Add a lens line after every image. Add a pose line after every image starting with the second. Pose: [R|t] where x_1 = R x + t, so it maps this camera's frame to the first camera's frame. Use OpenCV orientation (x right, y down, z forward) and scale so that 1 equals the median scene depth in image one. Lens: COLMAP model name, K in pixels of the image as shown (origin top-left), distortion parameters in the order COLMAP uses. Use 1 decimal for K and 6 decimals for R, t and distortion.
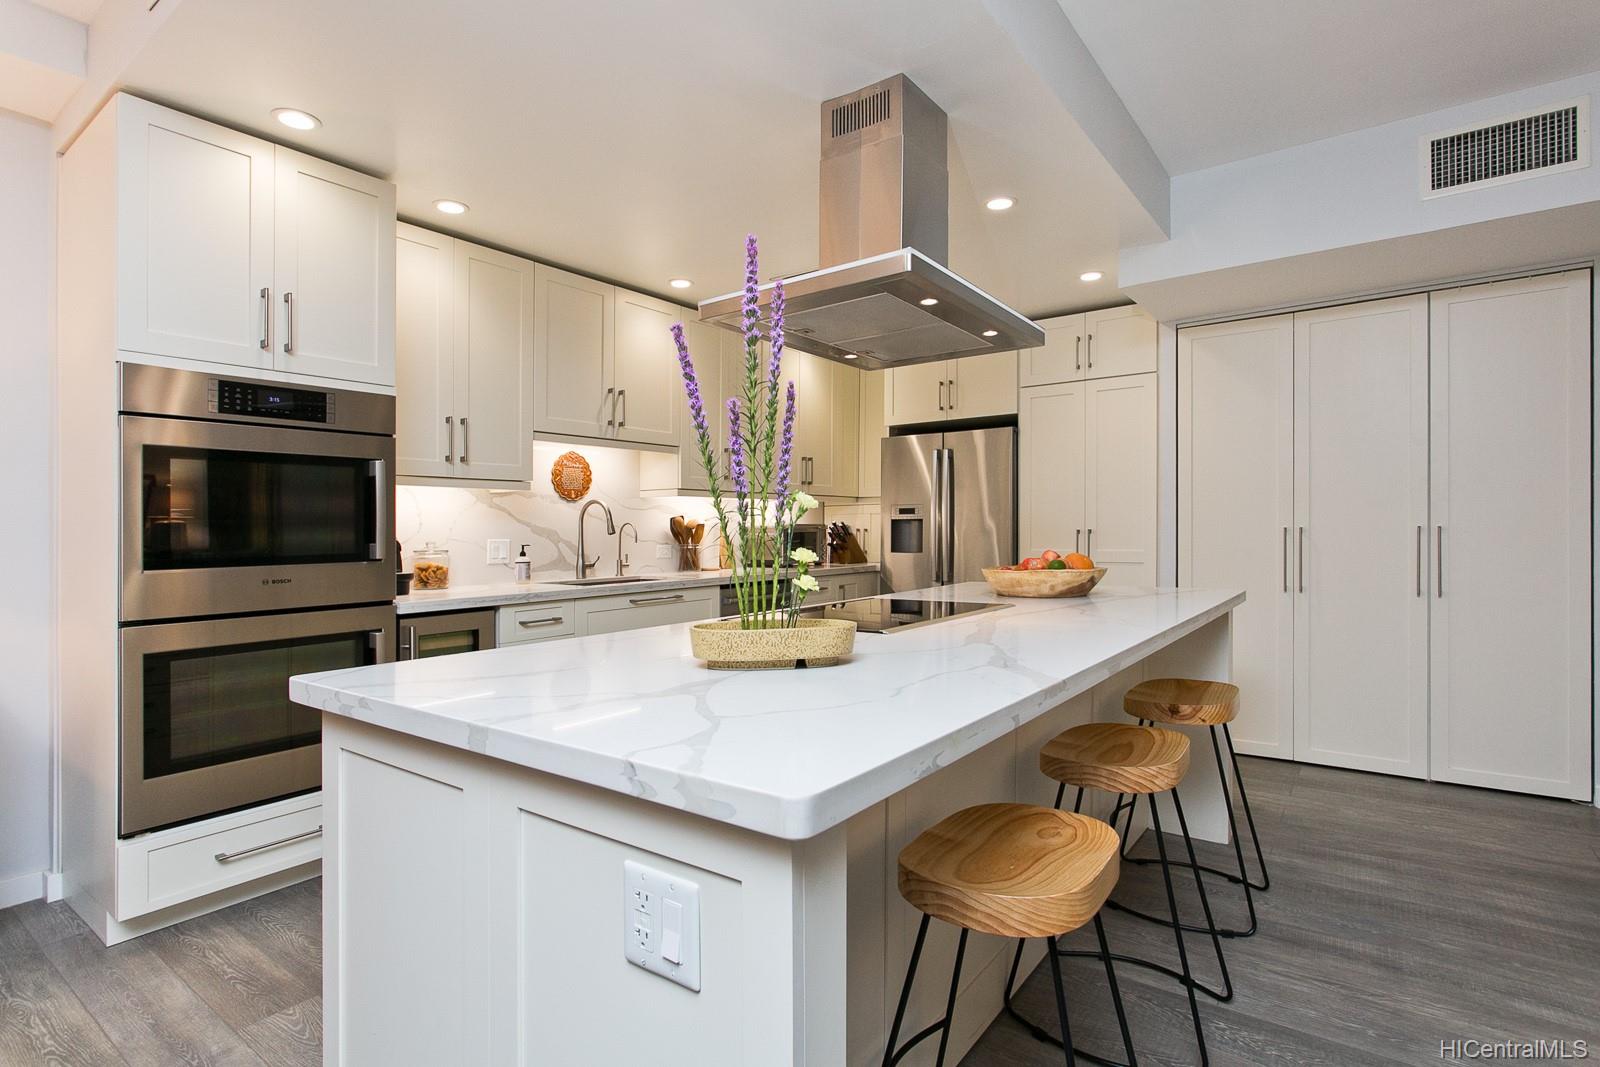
lens RADIAL K [[800.1, 0, 801.7], [0, 800.1, 529.2], [0, 0, 1]] dist [-0.013813, 0.005471]
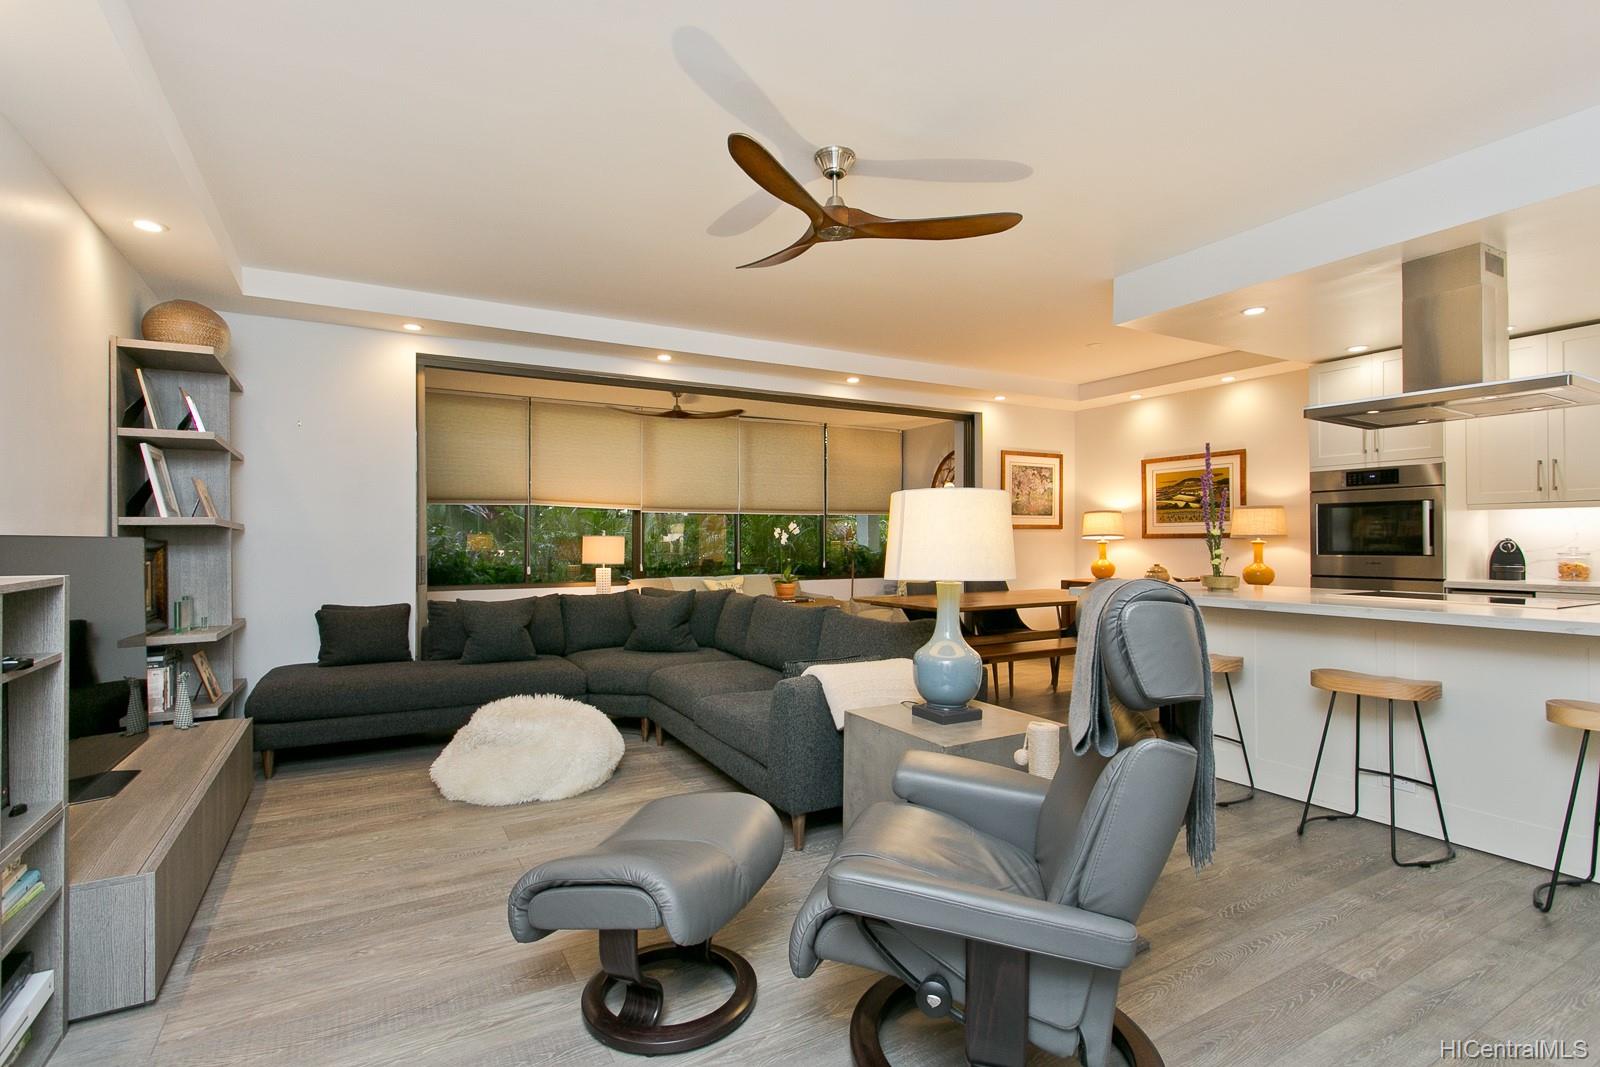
lens RADIAL K [[765.4, 0, 795.2], [0, 765.4, 534.3], [0, 0, 1]] dist [-0.000681, 0.002923]
pose [[-0.413160, 0.004373, -0.910648, 1.311676], [0.007095, 0.999974, 0.001582, -0.017498], [0.910631, -0.005808, -0.413180, 0.328018]]
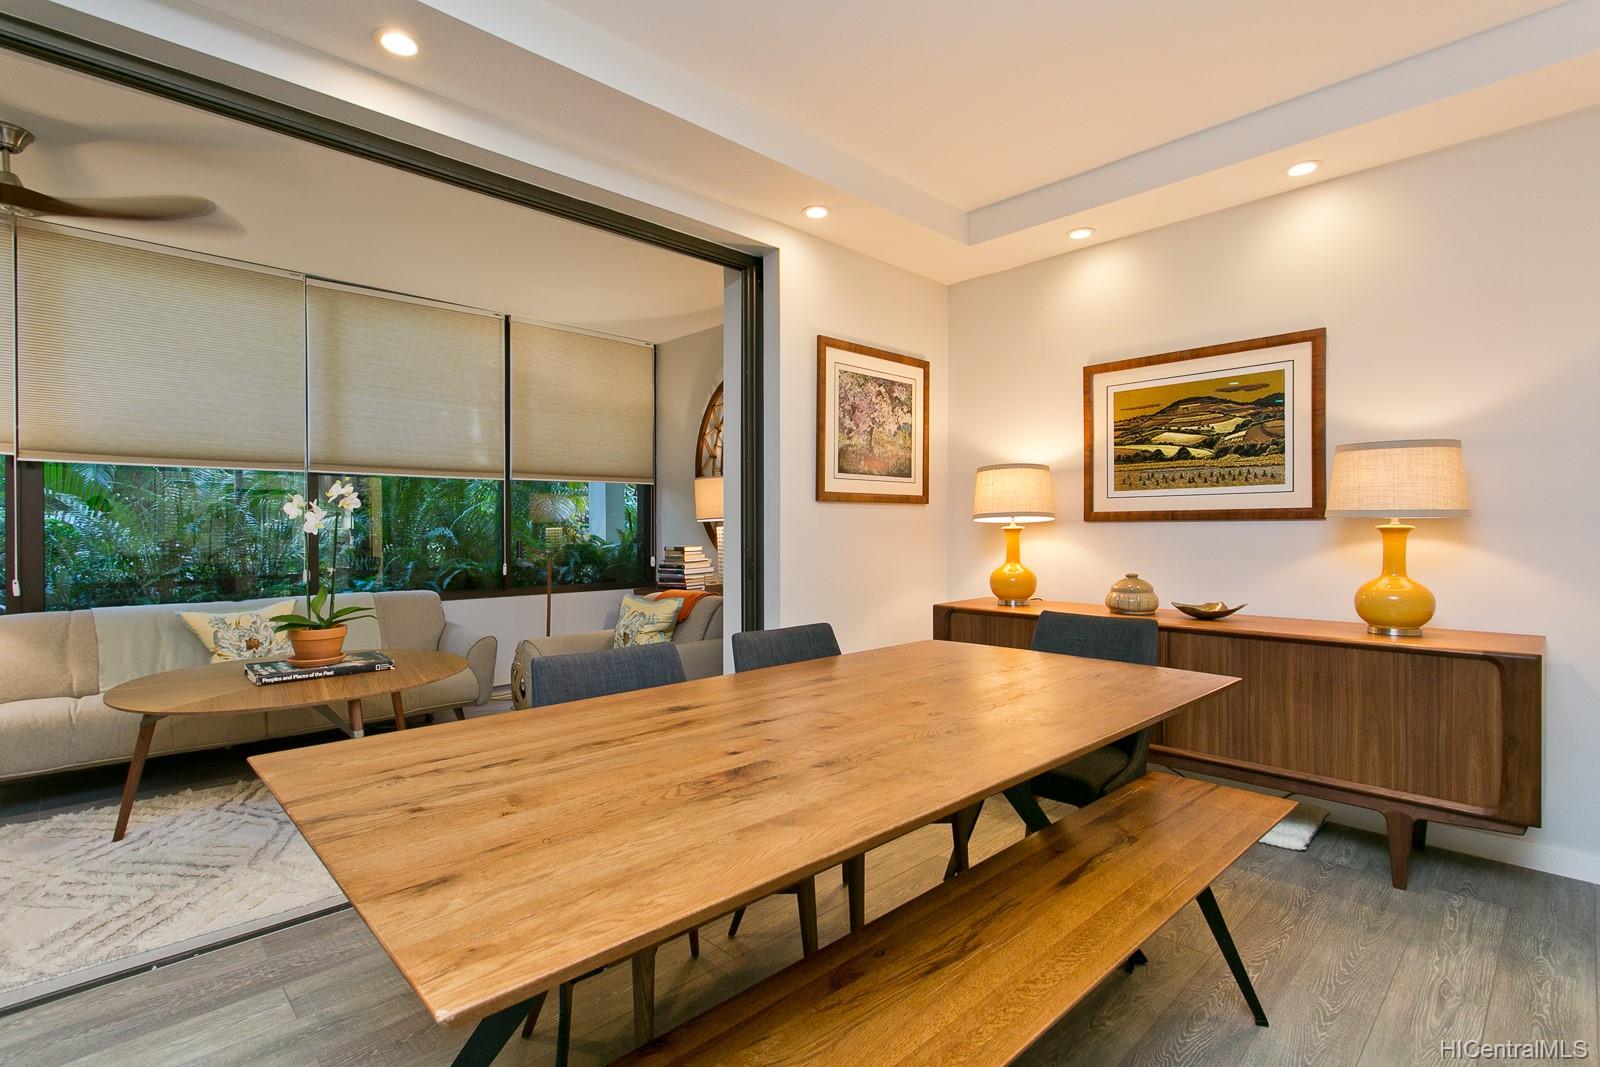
lens RADIAL K [[765.4, 0, 803.3], [0, 765.4, 526.8], [0, 0, 1]] dist [-0.000681, 0.002923]
pose [[-0.166512, 0.009941, -0.985989, 0.107033], [0.004742, 0.999946, 0.009281, 0.000321], [0.986028, -0.003130, -0.166550, 0.114892]]
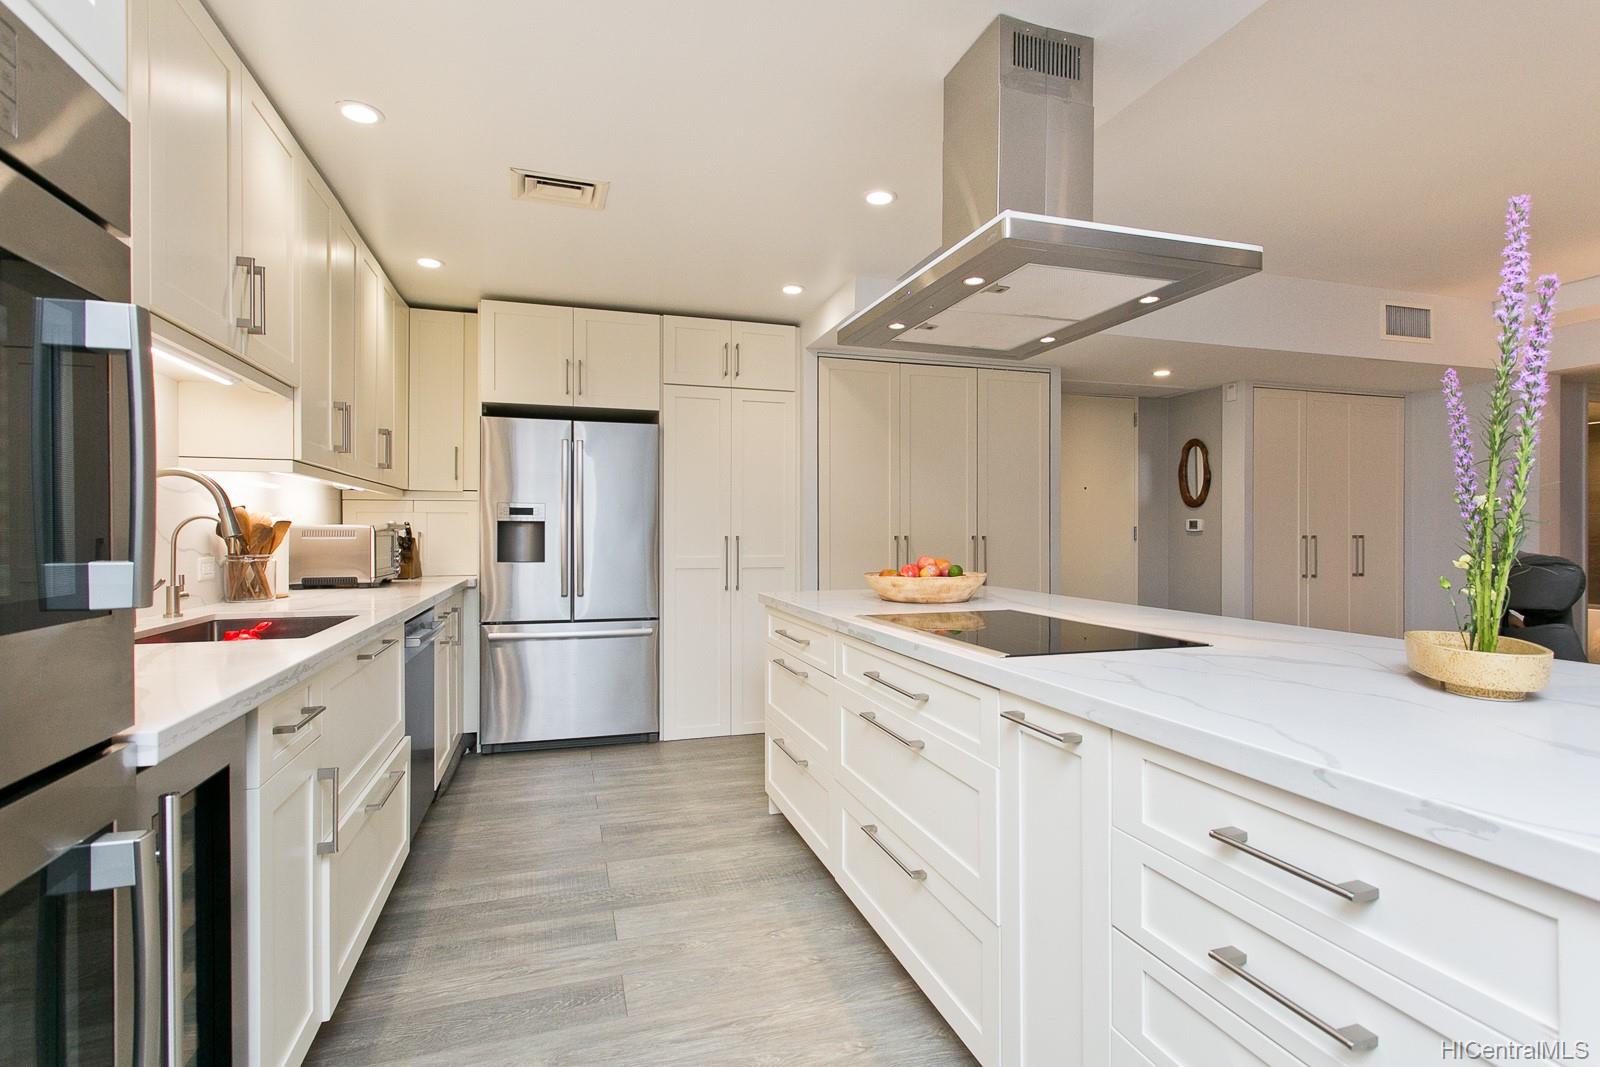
lens RADIAL K [[765.4, 0, 806.6], [0, 765.4, 539.2], [0, 0, 1]] dist [-0.000681, 0.002923]
pose [[0.585452, 0.006072, 0.810684, -0.492287], [-0.010037, 0.999950, -0.000242, 0.004789], [-0.810645, -0.007995, 0.585484, 0.471831]]
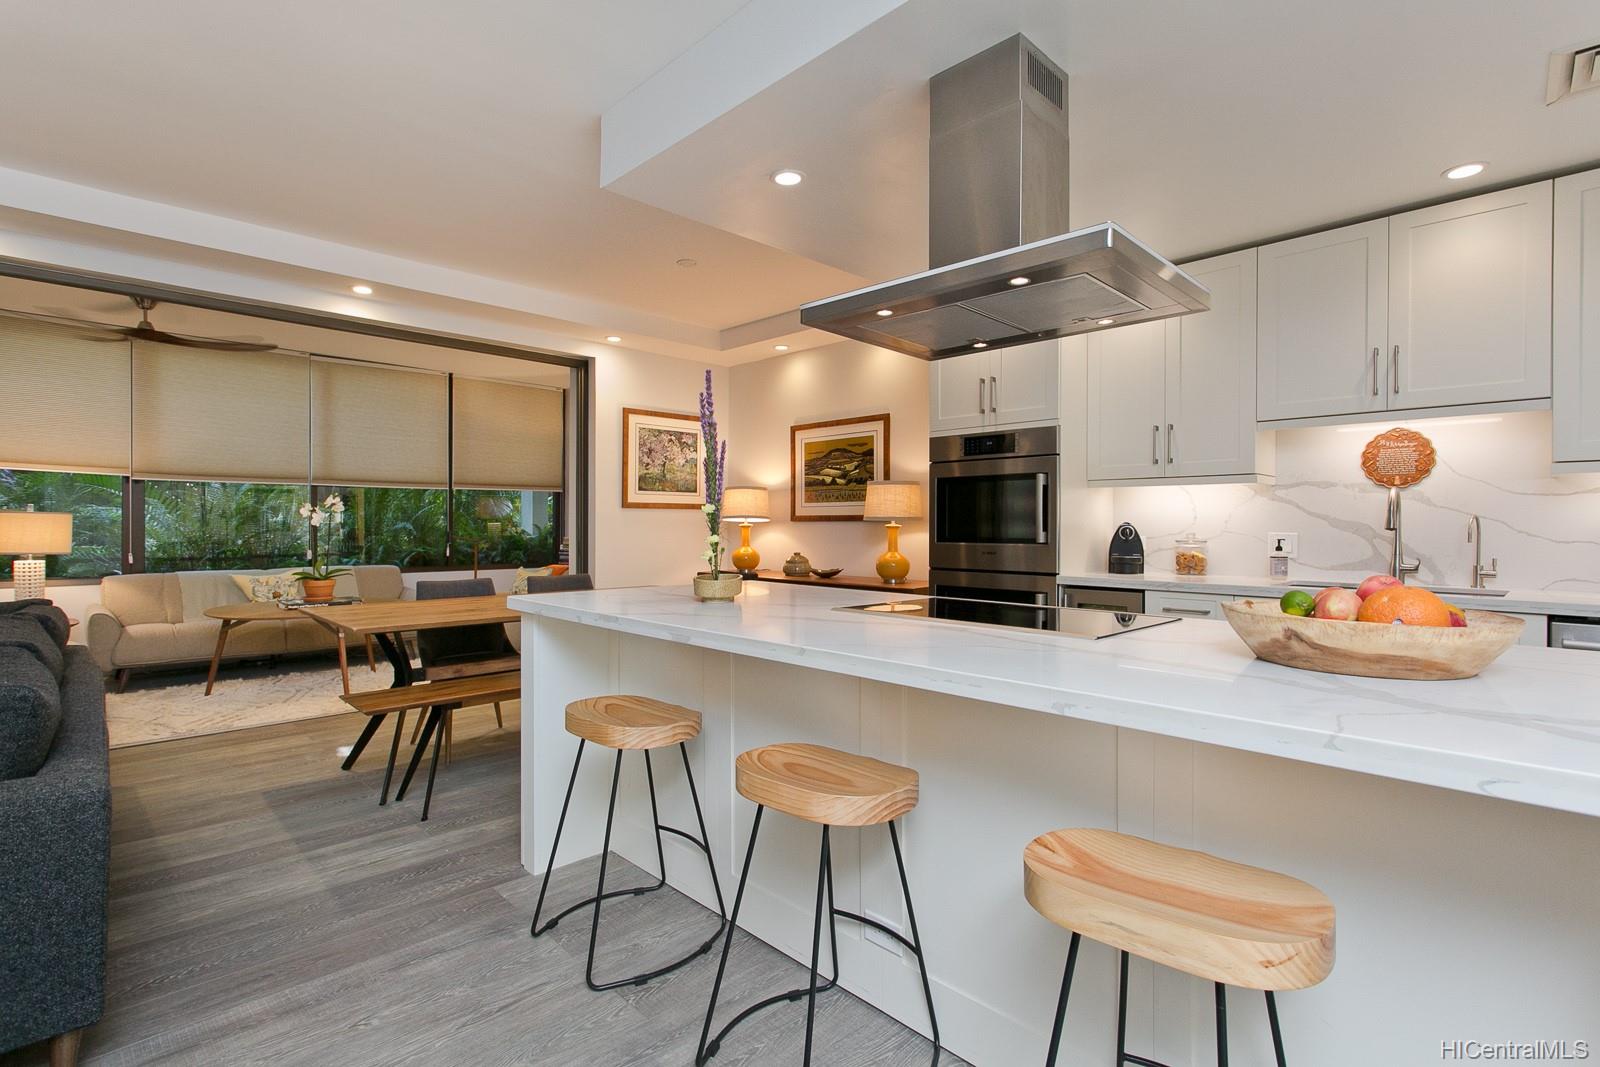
lens RADIAL K [[765.4, 0, 800.7], [0, 765.4, 525.3], [0, 0, 1]] dist [-0.000681, 0.002923]
pose [[-0.161420, 0.011646, -0.986817, 0.710137], [-0.001835, 0.999925, 0.012101, -0.007415], [0.986884, 0.003765, -0.161386, 0.634773]]
